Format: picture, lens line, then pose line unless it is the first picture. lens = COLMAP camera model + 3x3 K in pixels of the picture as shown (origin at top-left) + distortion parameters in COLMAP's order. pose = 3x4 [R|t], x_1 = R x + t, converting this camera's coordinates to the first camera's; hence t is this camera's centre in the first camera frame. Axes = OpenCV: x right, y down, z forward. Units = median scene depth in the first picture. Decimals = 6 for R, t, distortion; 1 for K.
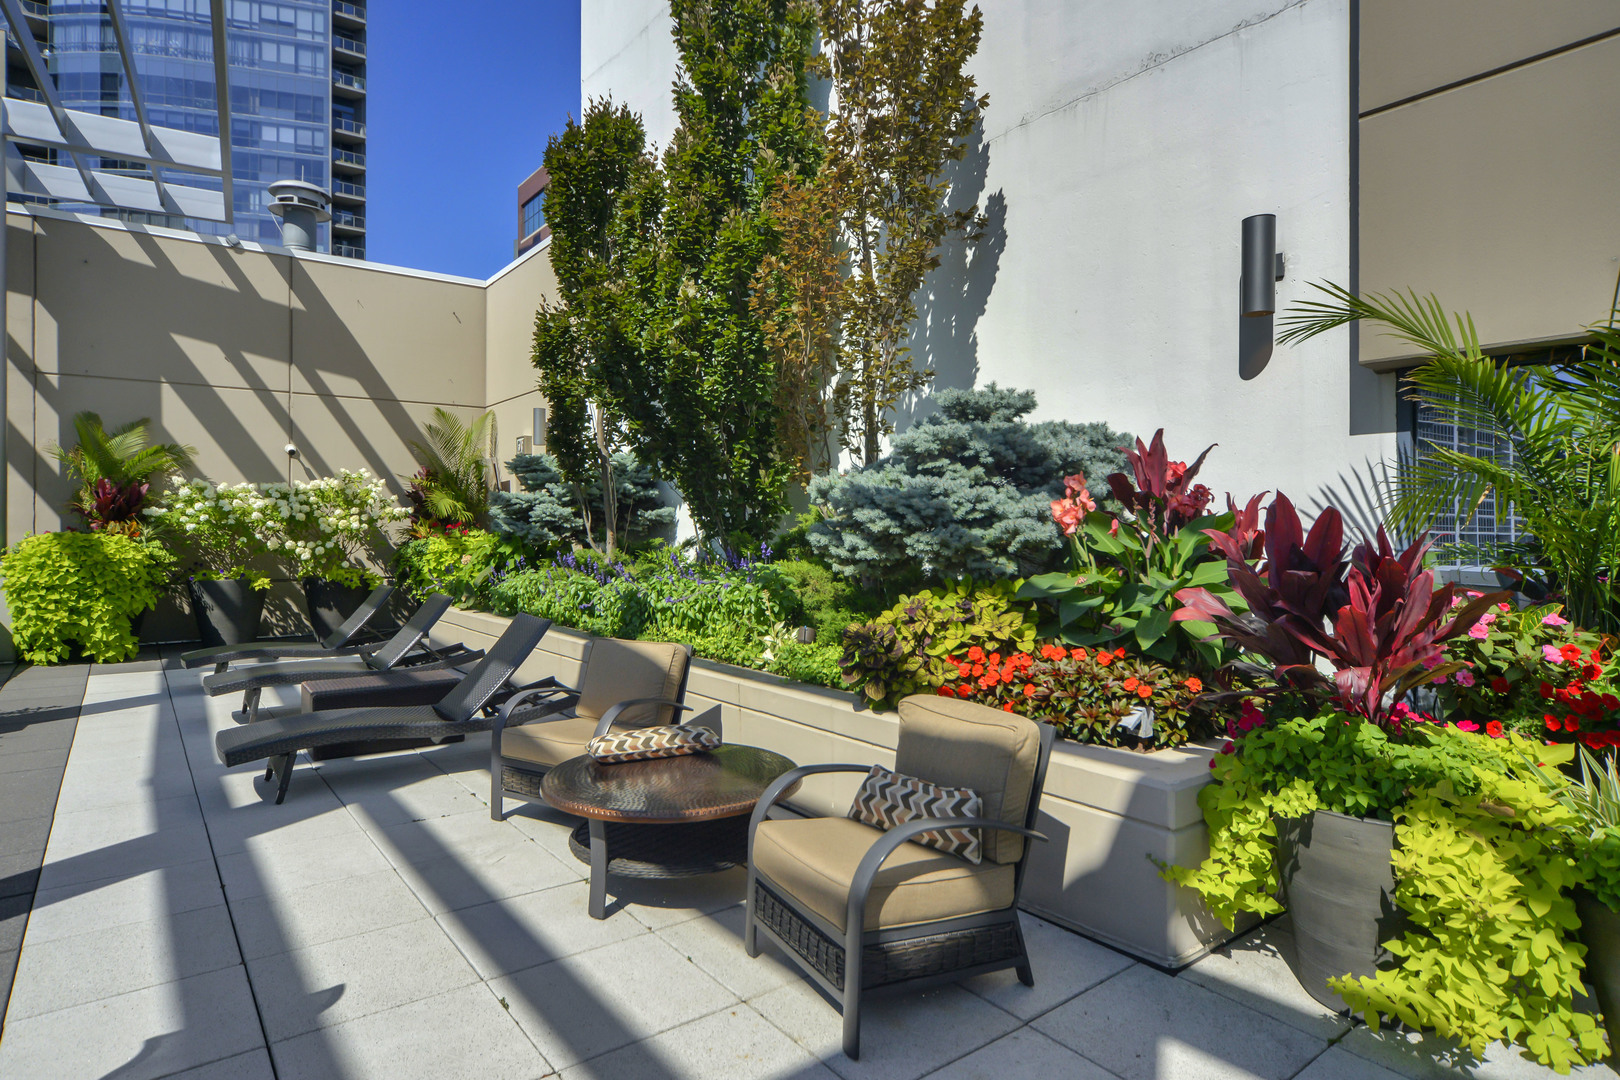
lens RADIAL K [[906.6, 0, 810.0], [0, 906.6, 540.0], [0, 0, 1]] dist [-0.001769, -0.000094]
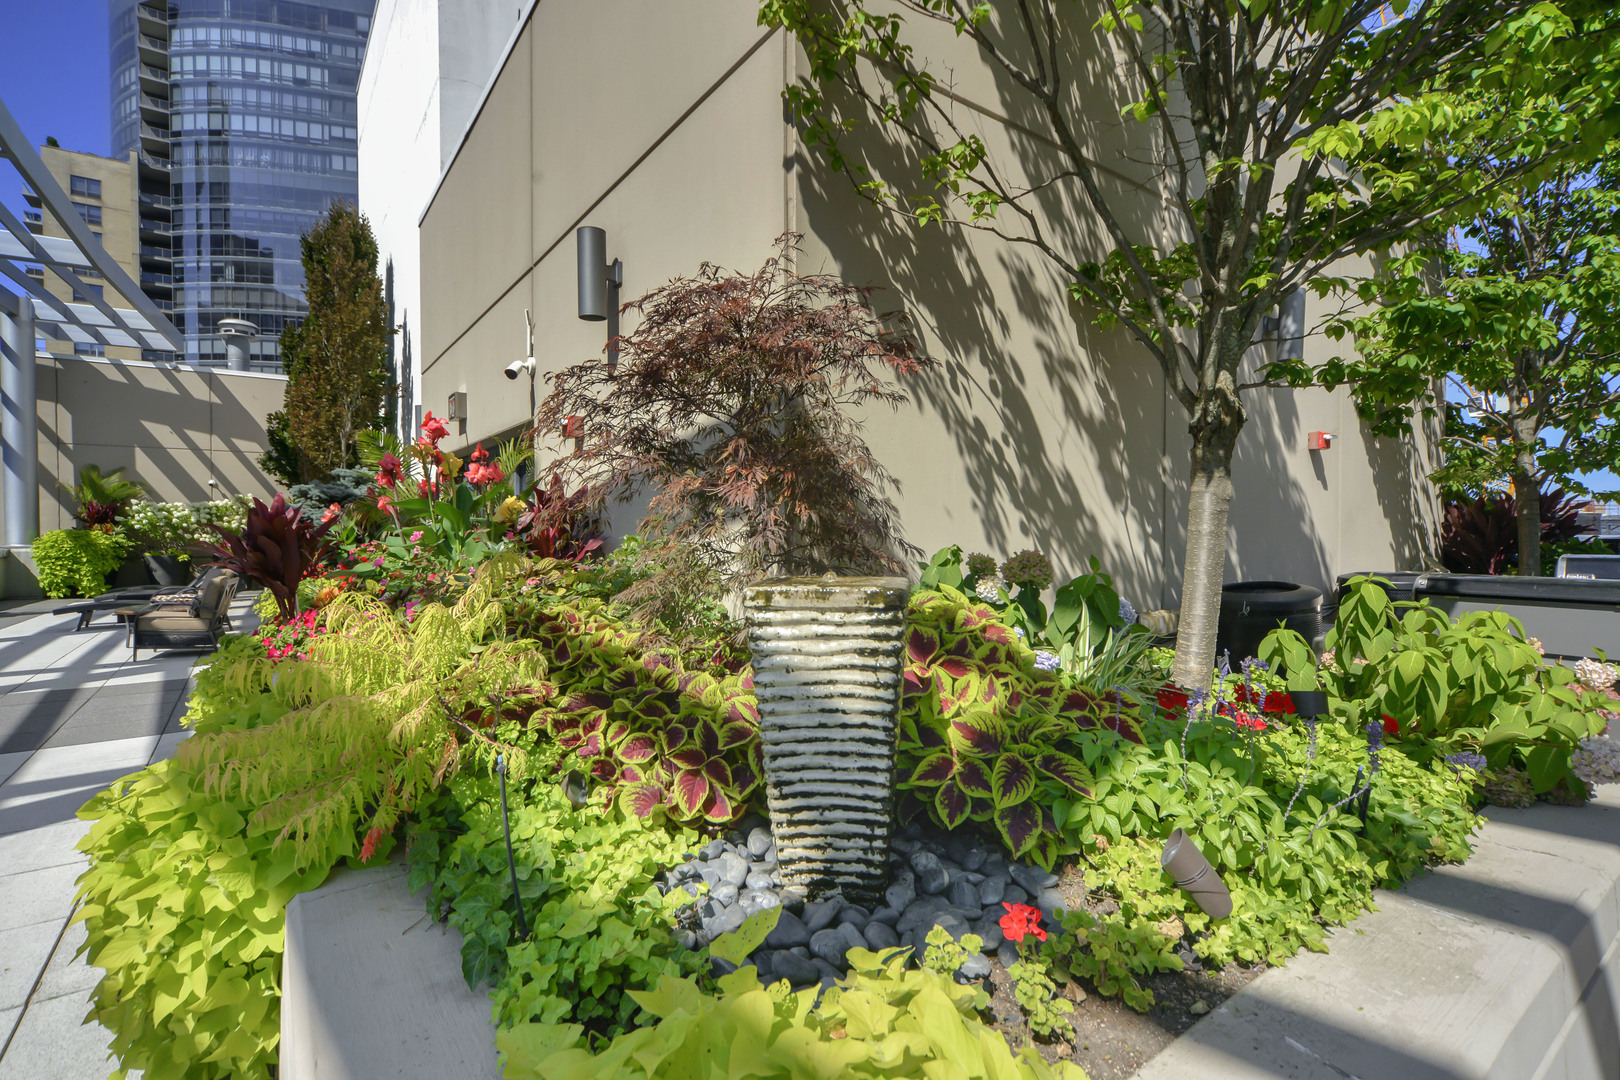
lens RADIAL K [[753.5, 0, 807.7], [0, 753.5, 552.3], [0, 0, 1]] dist [0.001150, 0.000384]
pose [[0.999502, 0.000243, -0.031568, 0.694471], [0.000460, 0.999752, 0.022255, 0.004047], [0.031566, -0.022258, 0.999254, -0.478650]]
